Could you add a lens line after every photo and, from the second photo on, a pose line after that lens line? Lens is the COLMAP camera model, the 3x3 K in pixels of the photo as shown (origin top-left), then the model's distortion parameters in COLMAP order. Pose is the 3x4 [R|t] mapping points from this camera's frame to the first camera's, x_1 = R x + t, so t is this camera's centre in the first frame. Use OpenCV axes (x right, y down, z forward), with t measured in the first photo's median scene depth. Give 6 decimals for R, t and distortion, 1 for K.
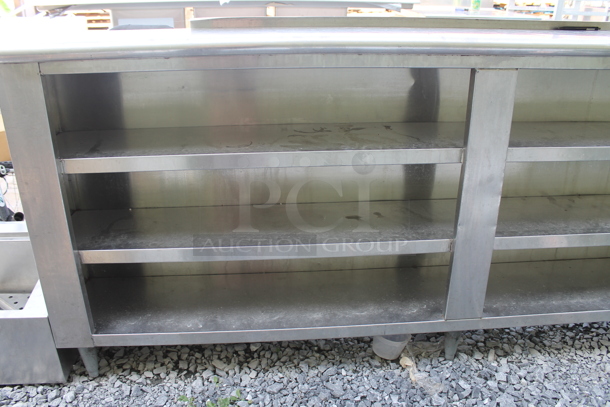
lens RADIAL K [[497.6, 0, 305.0], [0, 497.6, 203.5], [0, 0, 1]] dist [-0.121076, 0.075826]
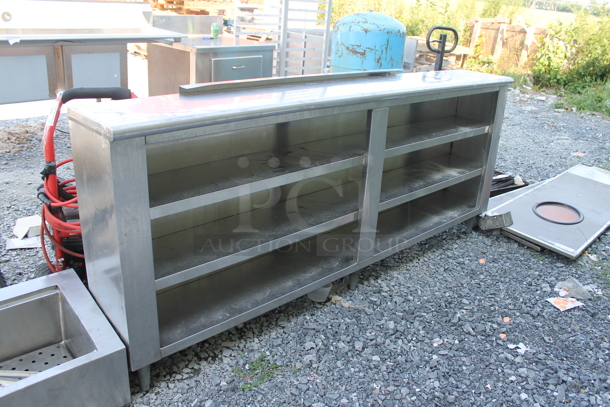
lens RADIAL K [[516.1, 0, 305.0], [0, 516.1, 203.5], [0, 0, 1]] dist [-0.133624, 0.104383]
pose [[0.772747, -0.192608, 0.604785, -0.776337], [0.183852, 0.979920, 0.077167, -0.105336], [-0.607504, 0.051560, 0.792642, -0.218027]]
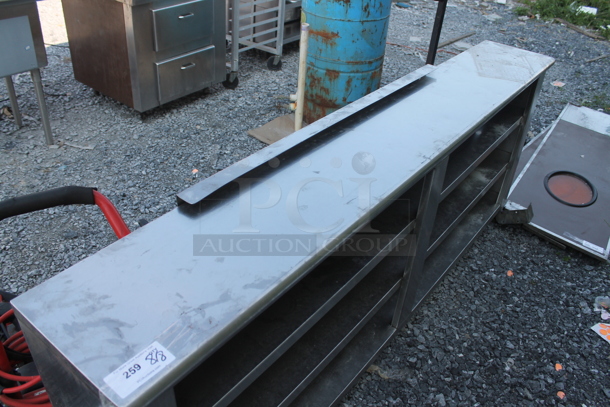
lens RADIAL K [[516.1, 0, 305.0], [0, 516.1, 203.5], [0, 0, 1]] dist [-0.133624, 0.104383]
pose [[0.663398, -0.388621, 0.639435, -0.590788], [0.222142, 0.918315, 0.327645, -0.543573], [-0.714532, -0.075313, 0.695537, 0.236455]]
